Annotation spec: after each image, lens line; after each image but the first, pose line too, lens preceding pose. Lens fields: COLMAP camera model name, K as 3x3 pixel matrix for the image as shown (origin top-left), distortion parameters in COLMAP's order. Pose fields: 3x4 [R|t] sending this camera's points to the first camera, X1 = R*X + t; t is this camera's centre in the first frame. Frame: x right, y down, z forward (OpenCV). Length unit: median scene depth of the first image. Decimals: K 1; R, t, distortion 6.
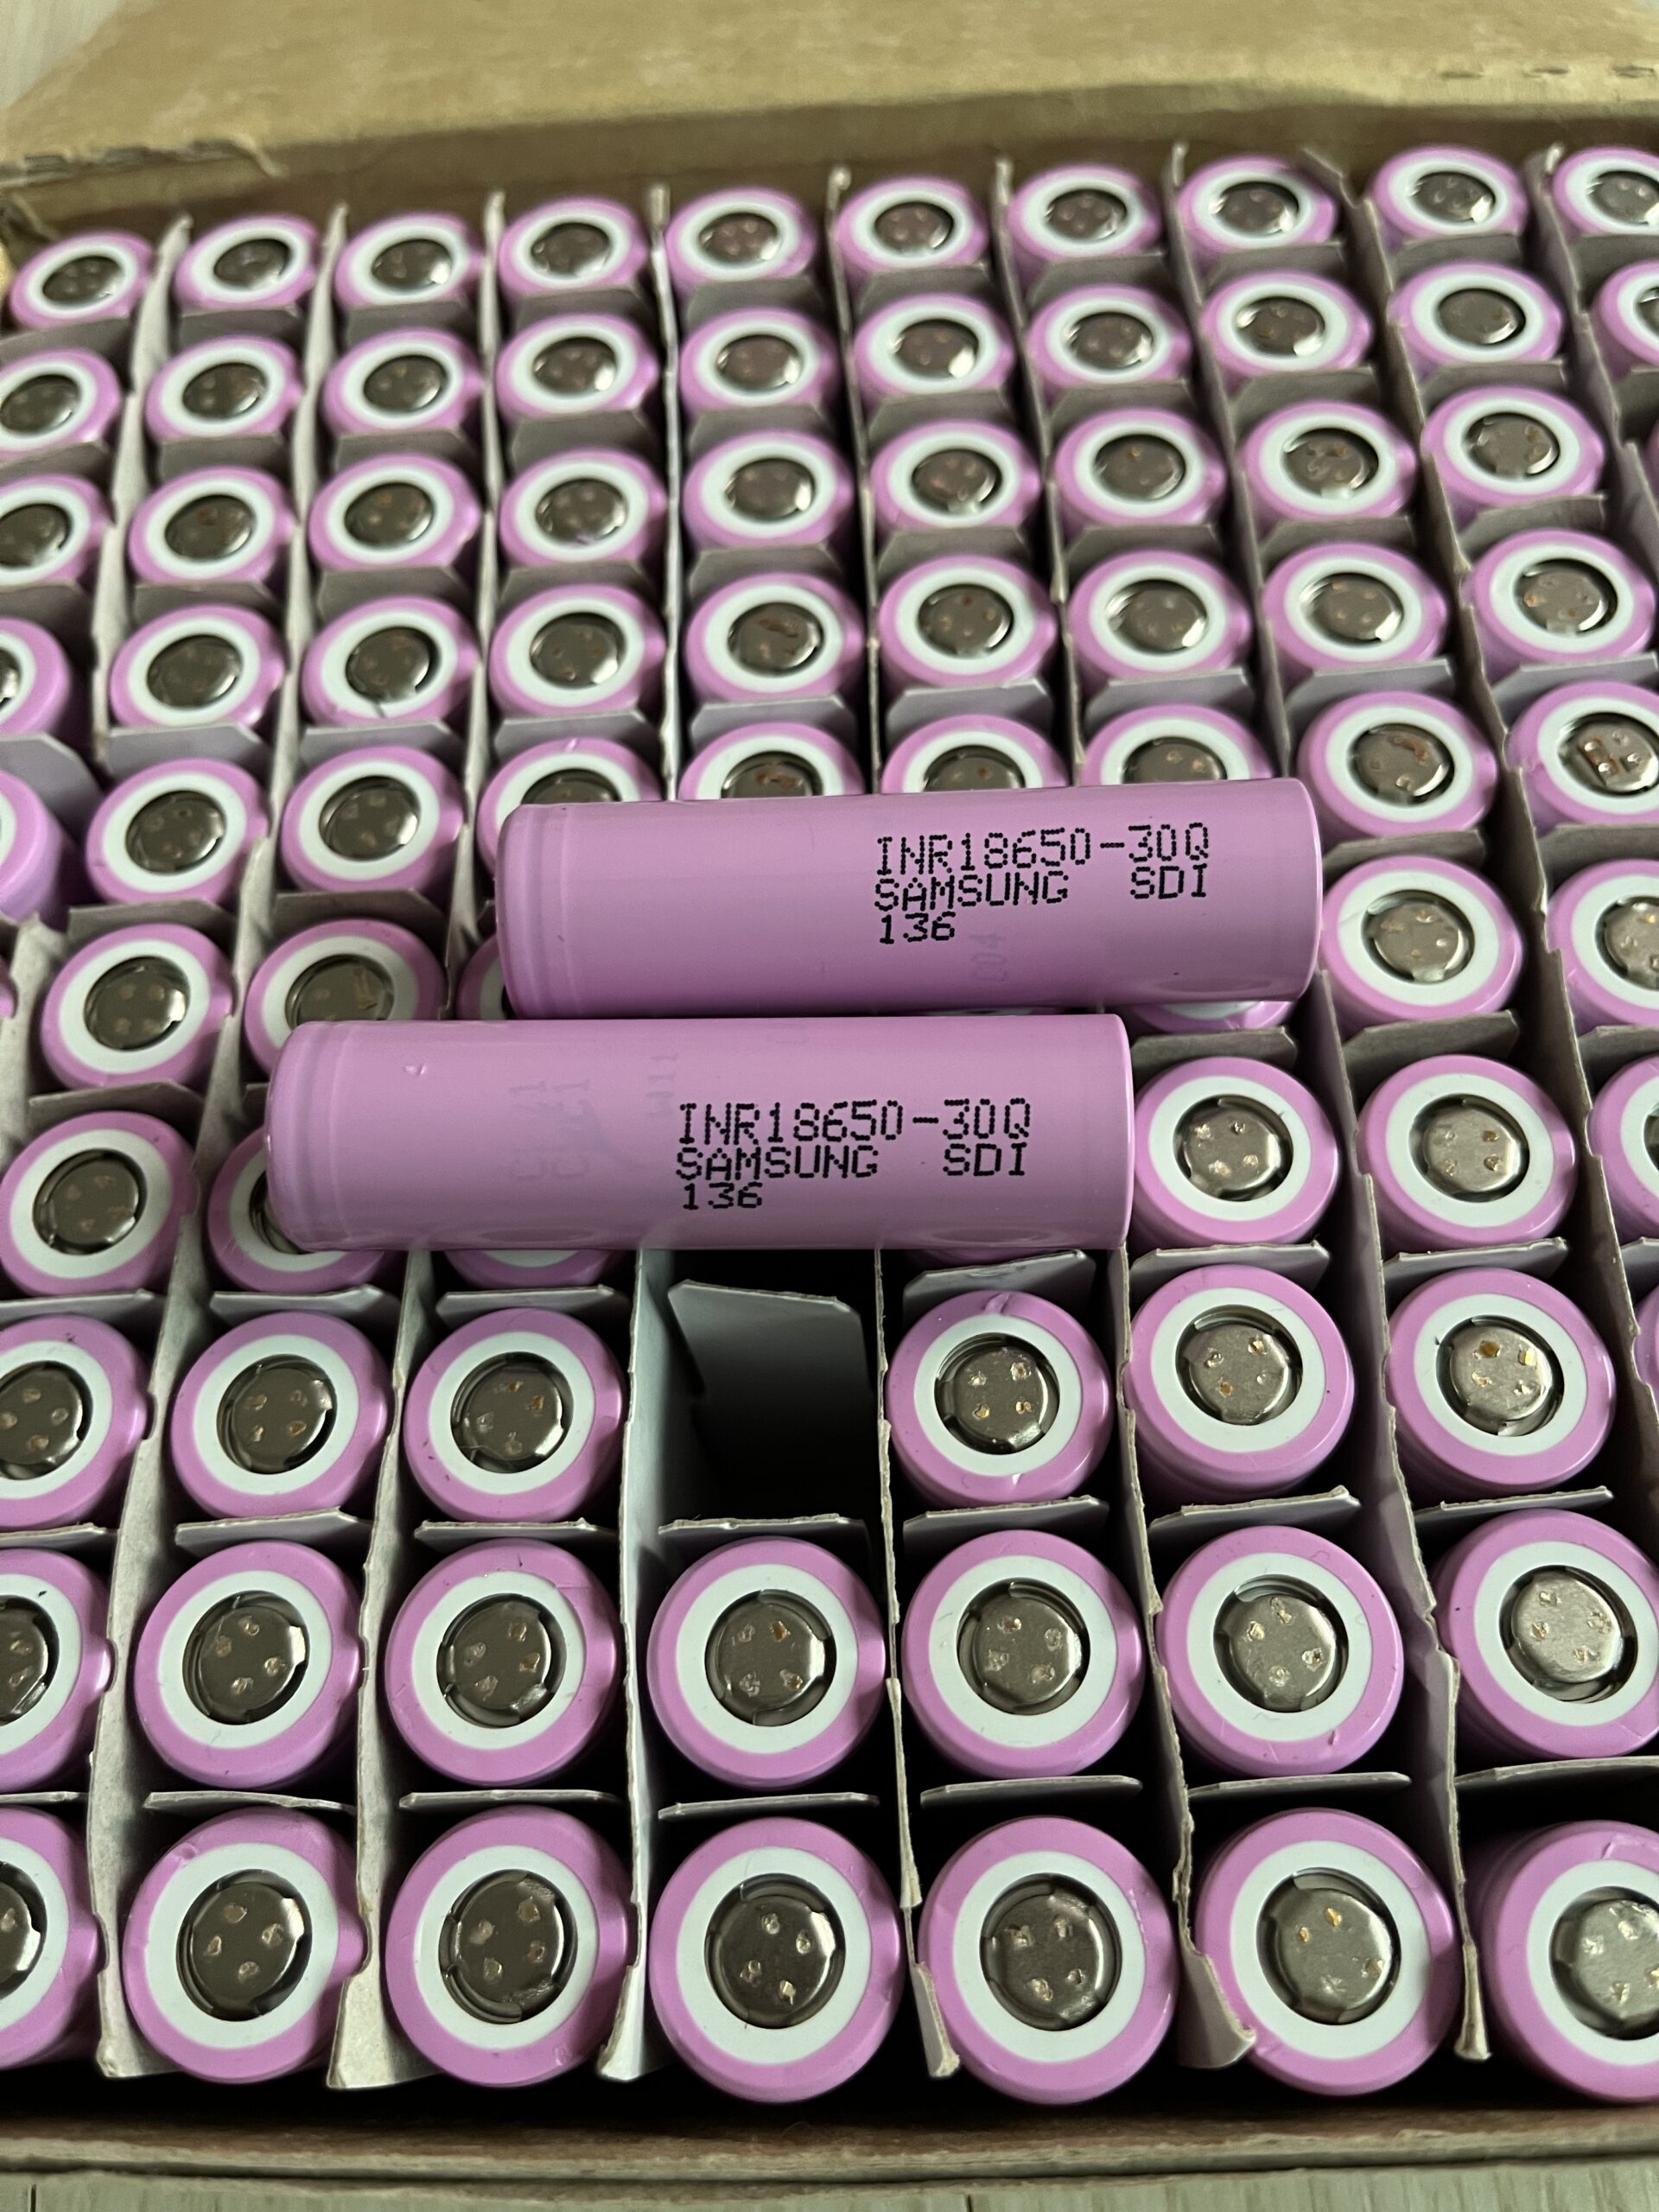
lens RADIAL K [[1665.4, 0, 829.6], [0, 1665.4, 1092.6], [0, 0, 1]] dist [0.029377, -0.076243]
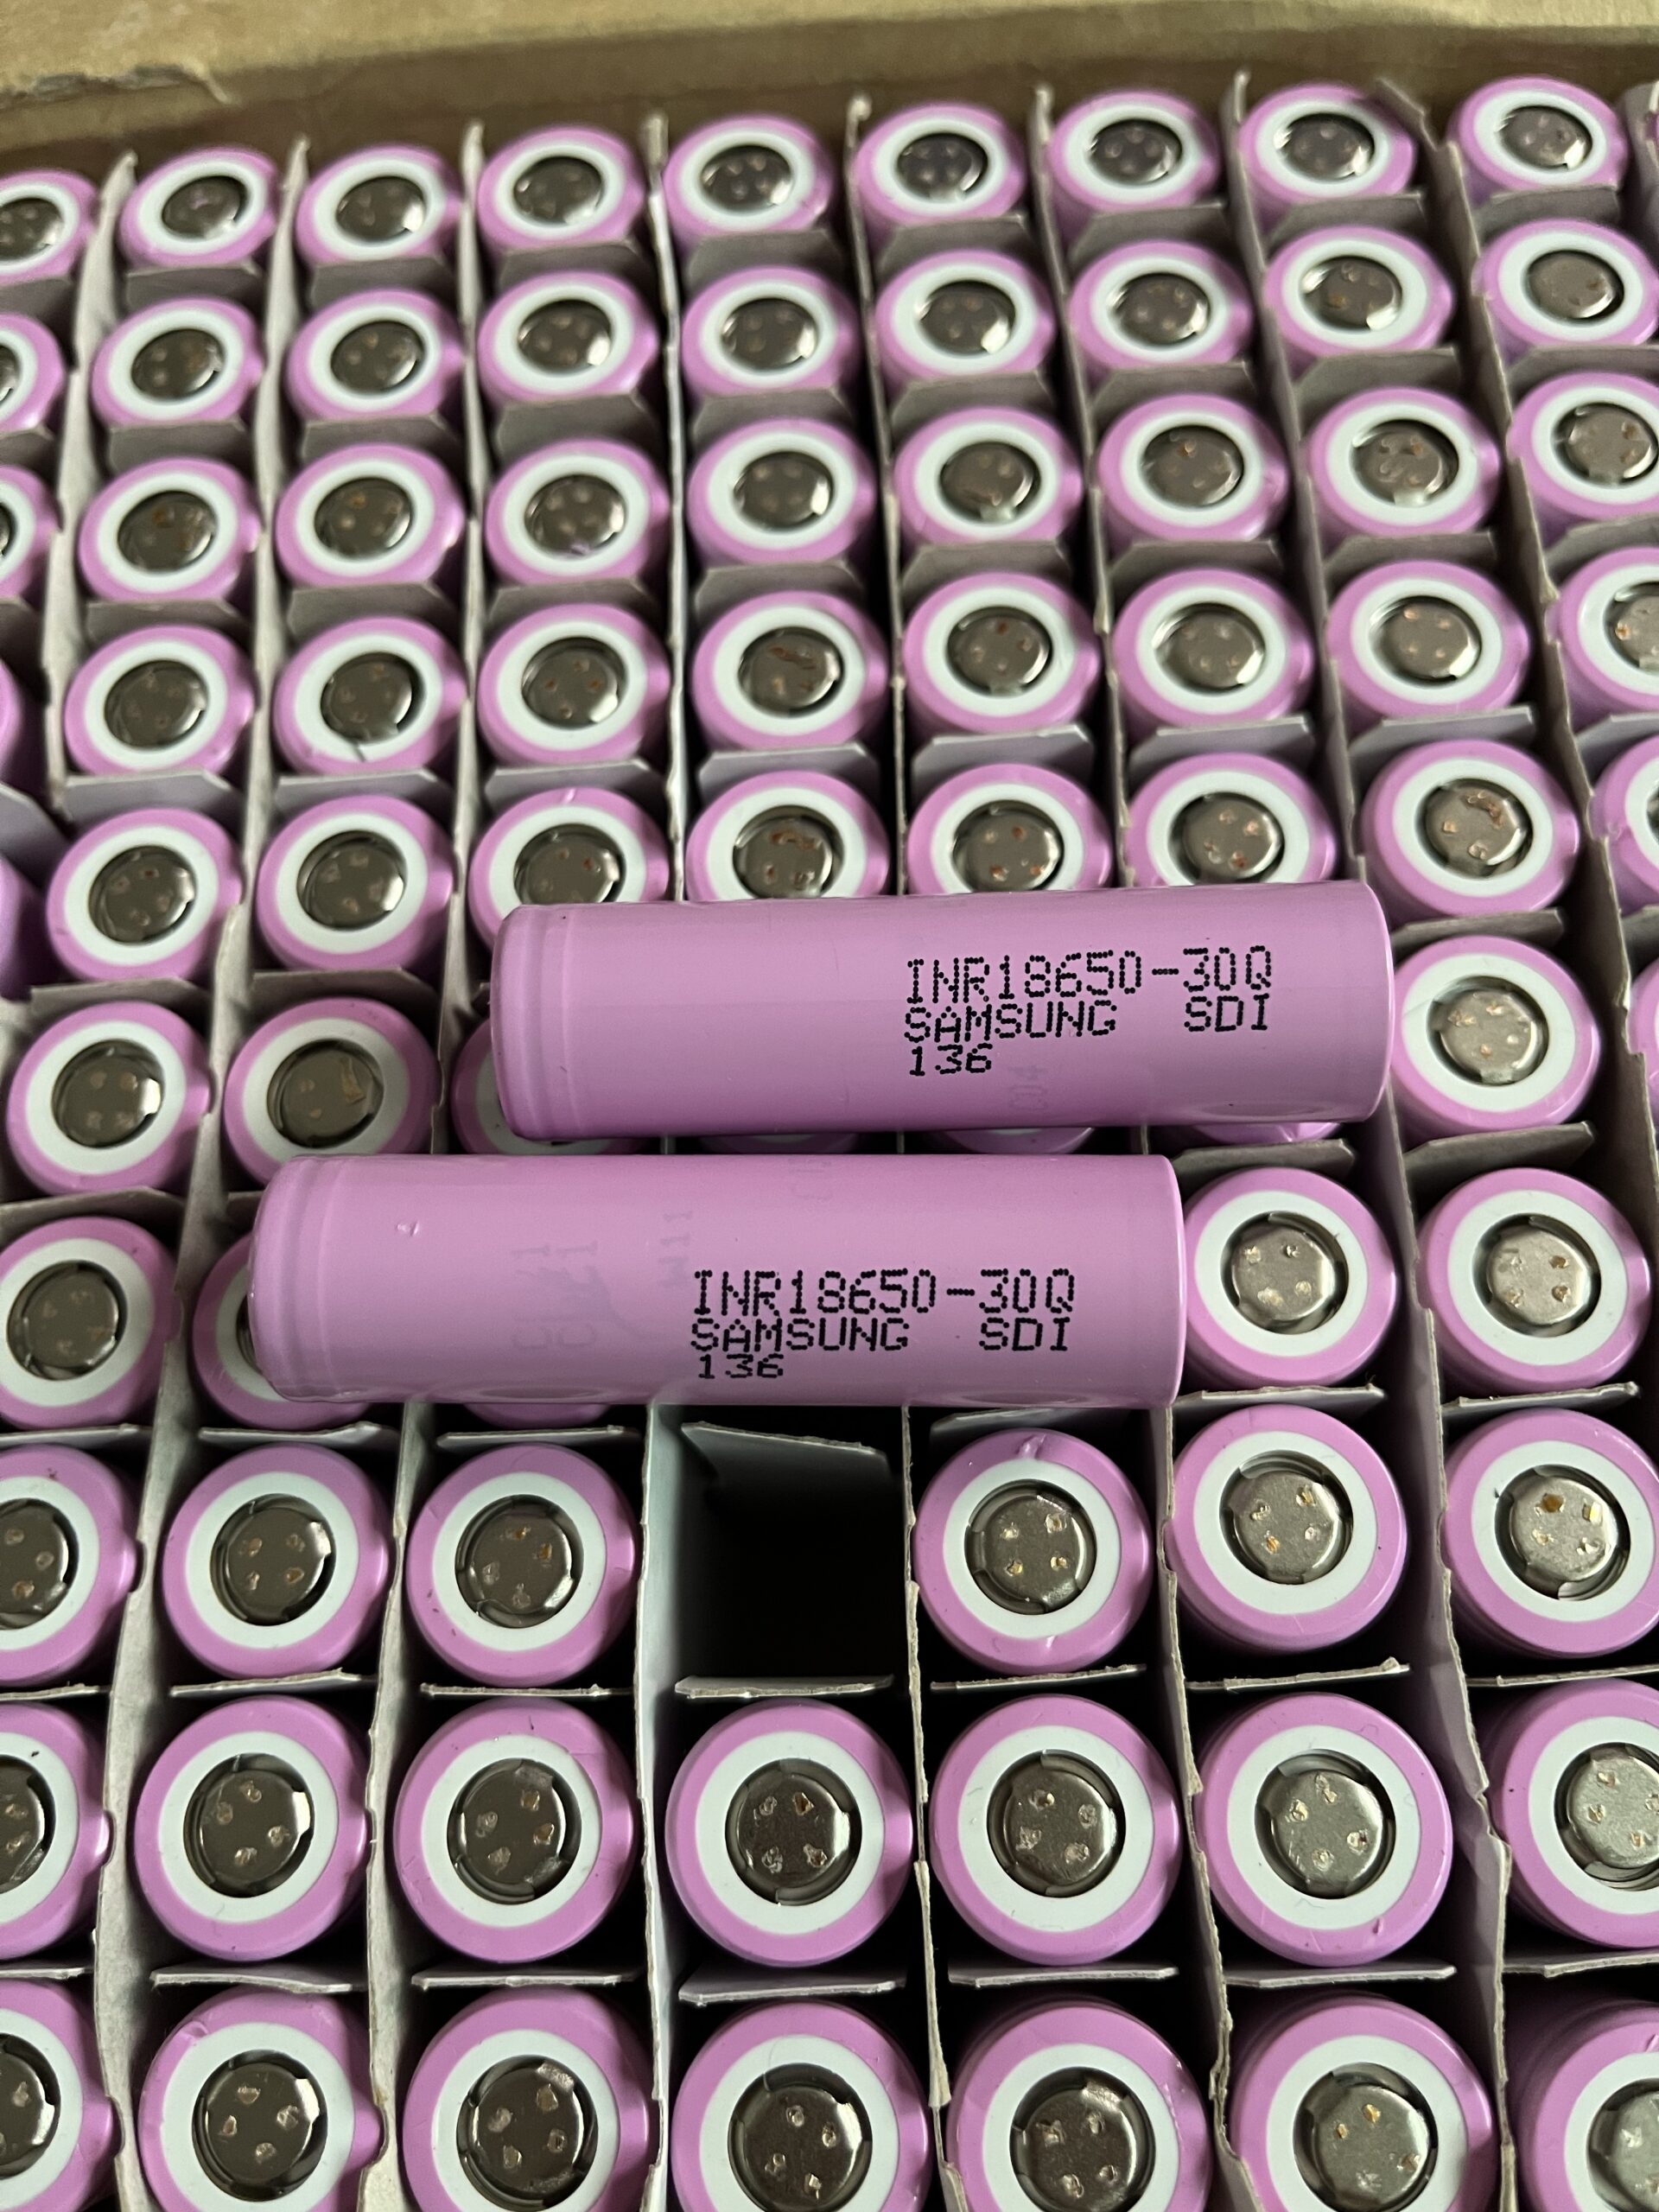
lens RADIAL K [[1665.4, 0, 829.6], [0, 1665.4, 1092.6], [0, 0, 1]] dist [0.029377, -0.076243]
pose [[1.000000, 0.000251, -0.000607, -0.011626], [-0.000184, 0.994014, 0.109254, -0.156832], [0.000631, -0.109254, 0.994014, 0.074681]]
